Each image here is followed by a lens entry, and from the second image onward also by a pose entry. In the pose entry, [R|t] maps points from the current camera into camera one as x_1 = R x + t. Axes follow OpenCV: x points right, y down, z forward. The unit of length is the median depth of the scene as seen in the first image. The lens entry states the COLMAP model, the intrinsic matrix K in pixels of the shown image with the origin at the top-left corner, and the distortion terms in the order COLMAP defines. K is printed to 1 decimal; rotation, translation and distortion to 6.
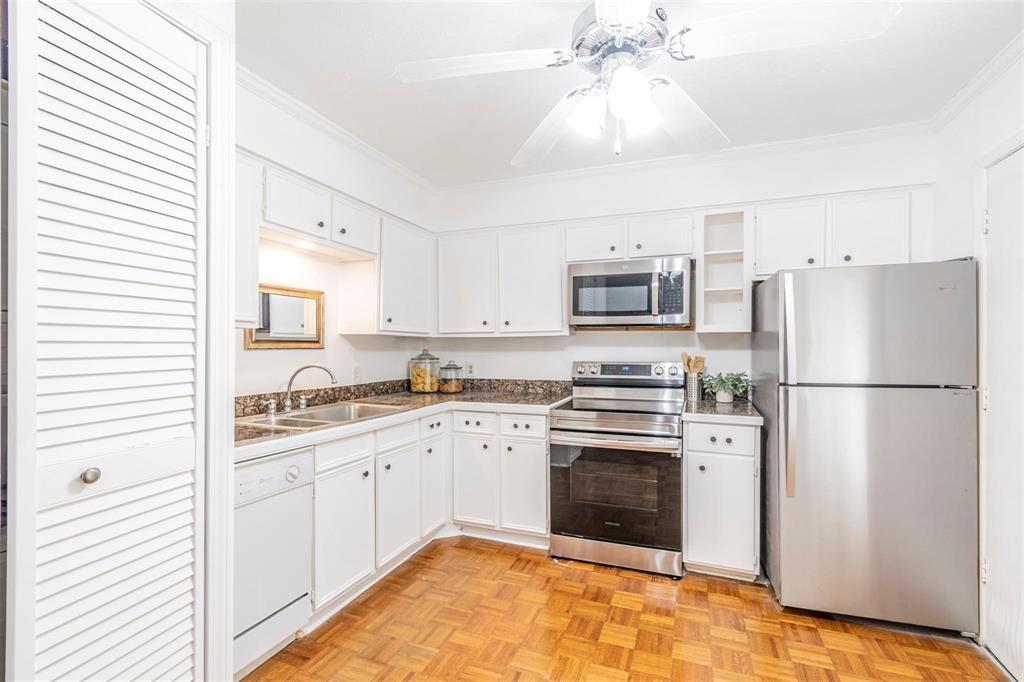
lens RADIAL K [[465.5, 0, 511.4], [0, 465.5, 348.7], [0, 0, 1]] dist [0.000937, -0.000301]
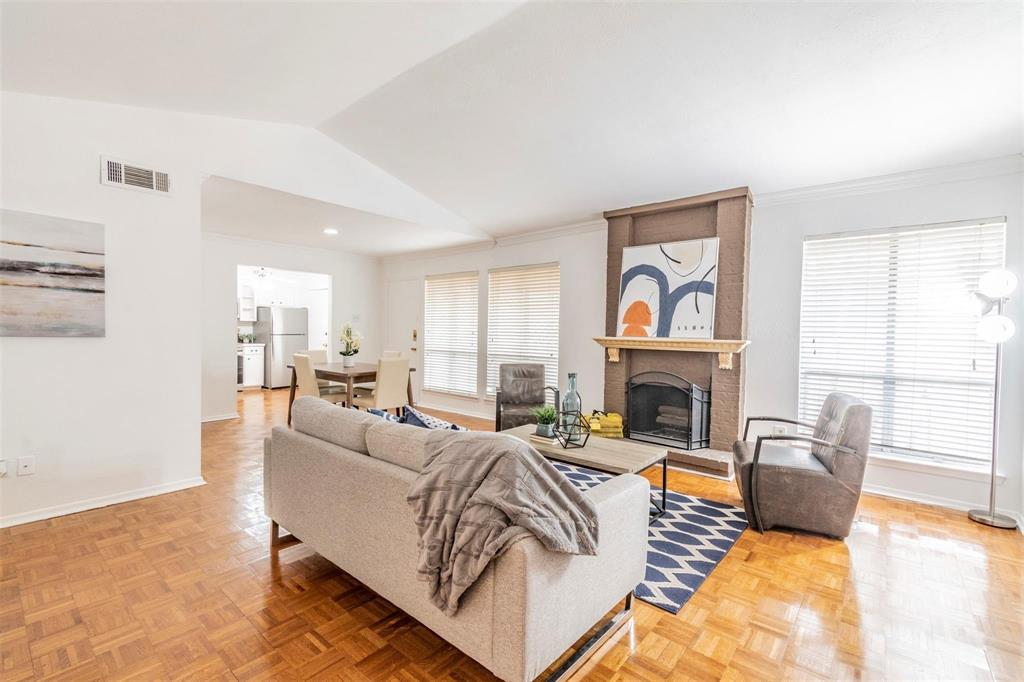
lens RADIAL K [[453.0, 0, 512.0], [0, 453.0, 341.0], [0, 0, 1]] dist [0.003298, 0.000356]
pose [[0.321455, -0.020390, 0.946705, -2.042568], [-0.016779, 0.999489, 0.027224, -0.010977], [-0.946776, -0.024637, 0.320949, -1.860281]]
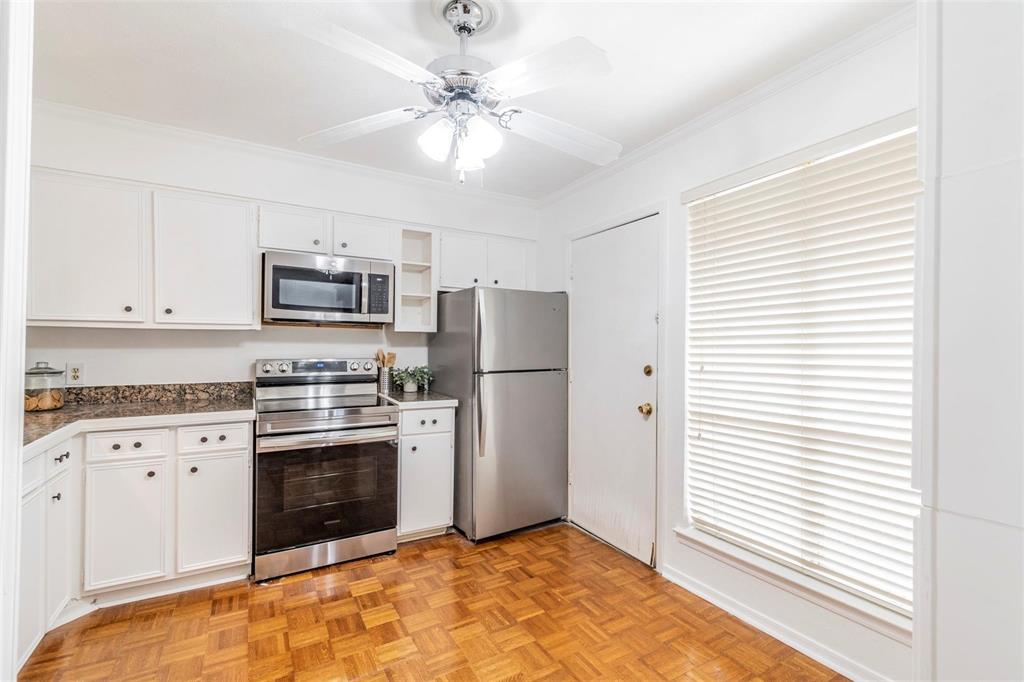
lens RADIAL K [[458.2, 0, 532.4], [0, 458.2, 344.0], [0, 0, 1]] dist [-0.000076, -0.000205]
pose [[0.607313, 0.008751, 0.794414, -0.284973], [-0.004433, 0.999961, -0.007626, 0.003083], [-0.794450, 0.001110, 0.607328, 0.065786]]
